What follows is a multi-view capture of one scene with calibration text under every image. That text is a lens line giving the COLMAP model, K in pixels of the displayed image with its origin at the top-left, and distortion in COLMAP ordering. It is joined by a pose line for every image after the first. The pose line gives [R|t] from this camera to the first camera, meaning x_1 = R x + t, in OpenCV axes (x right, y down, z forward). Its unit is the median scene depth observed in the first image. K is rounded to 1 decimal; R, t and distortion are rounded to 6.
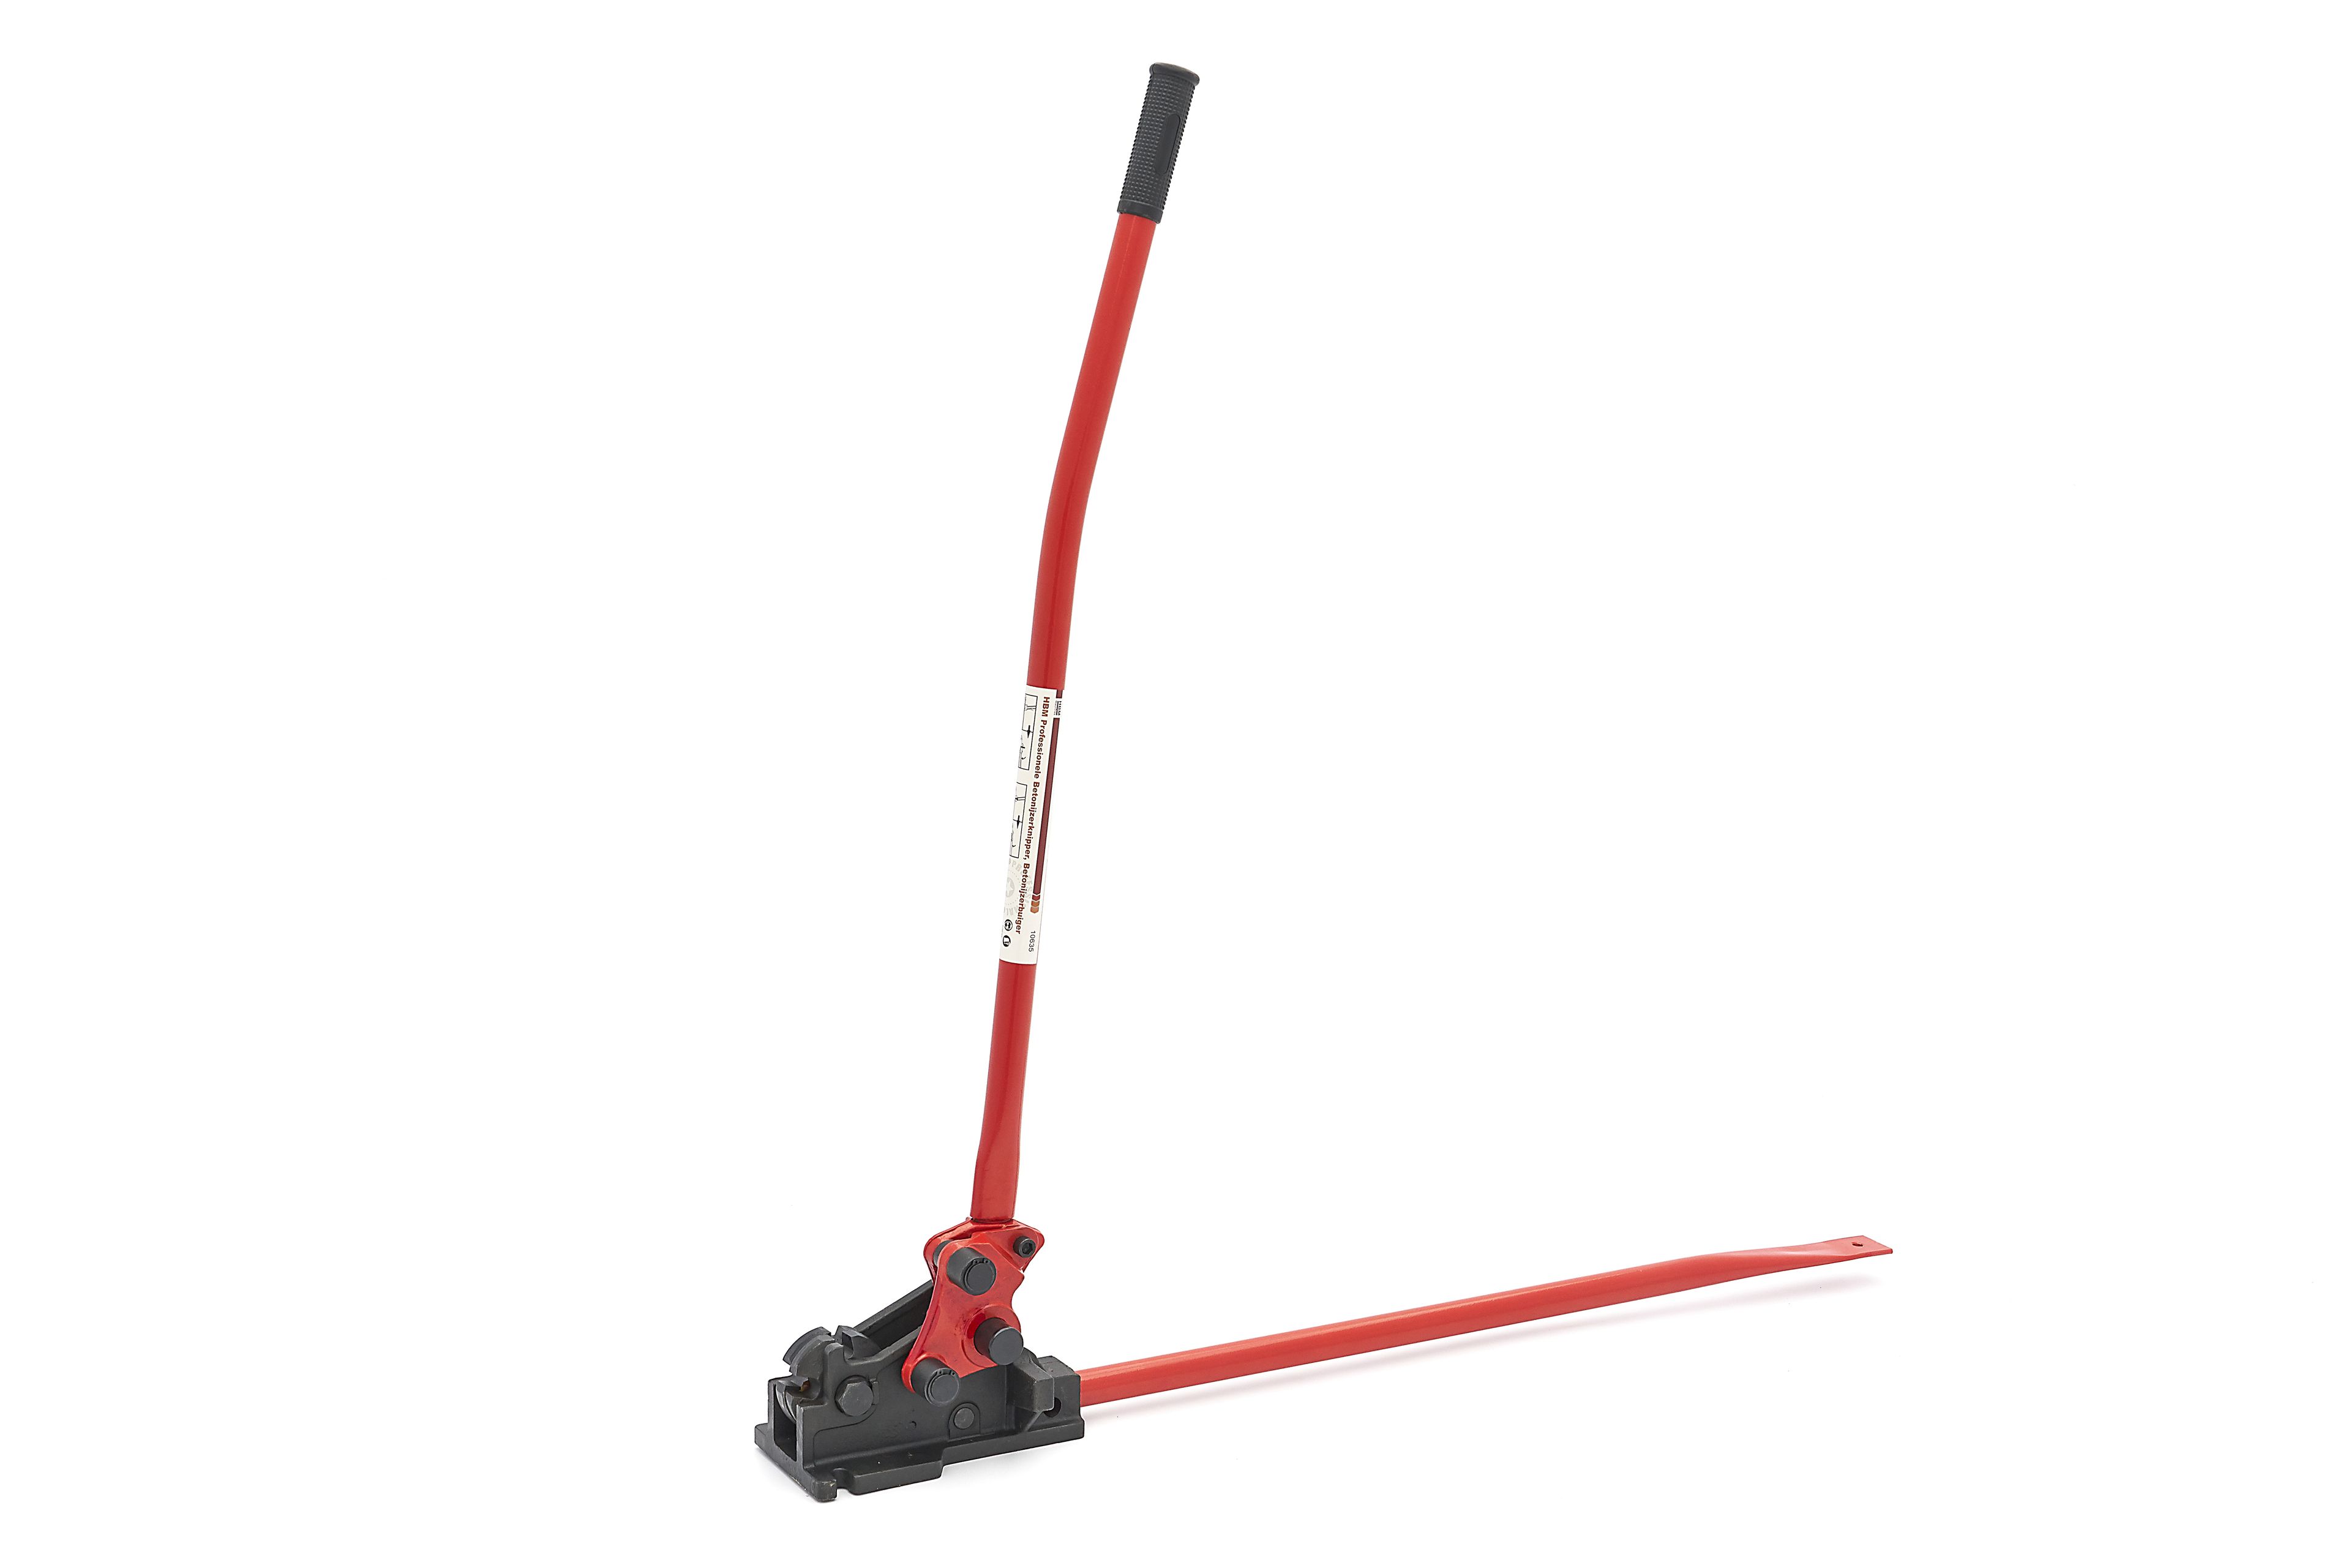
lens RADIAL K [[3305.1, 0, 1177.0], [0, 3305.1, 785.7], [0, 0, 1]] dist [-0.035180, 0.000000]
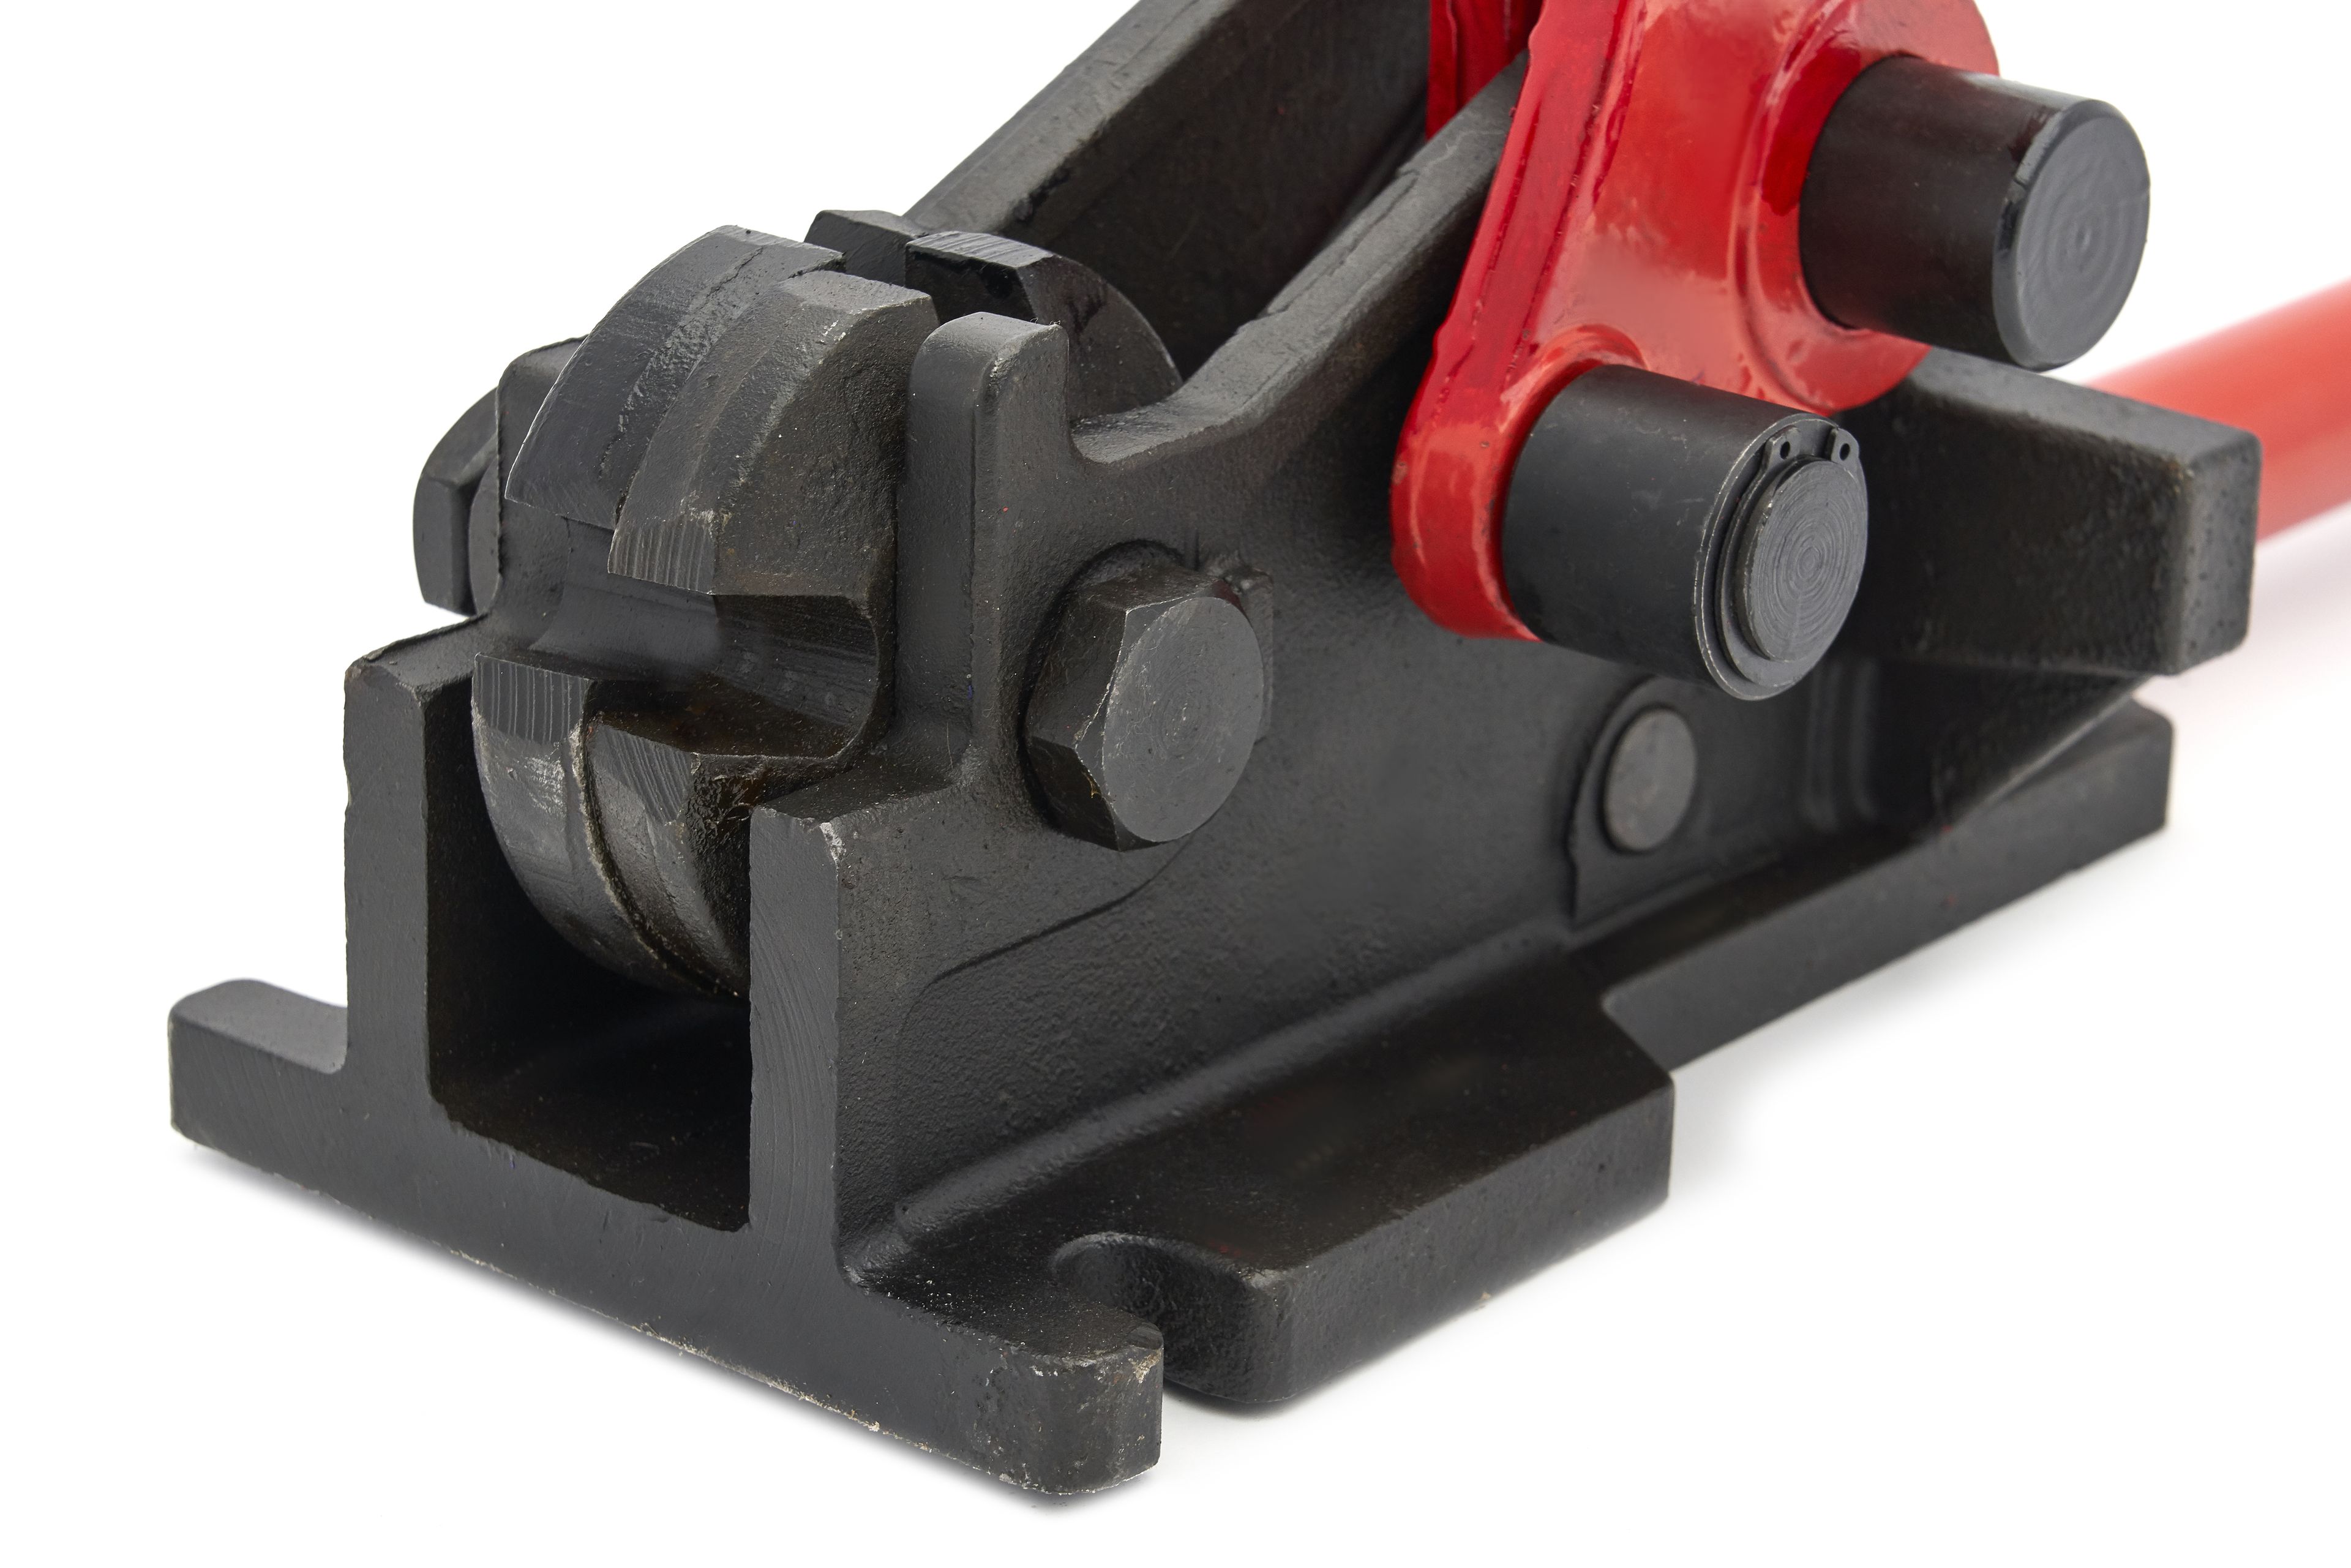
lens RADIAL K [[7116.0, 0, 1170.1], [0, 7116.0, 788.1], [0, 0, 1]] dist [-0.066062, 0.000000]
pose [[0.941282, -0.114317, 0.317679, -0.188160], [0.054928, 0.980249, 0.189989, 0.133735], [-0.333123, -0.161383, 0.928969, 0.729007]]
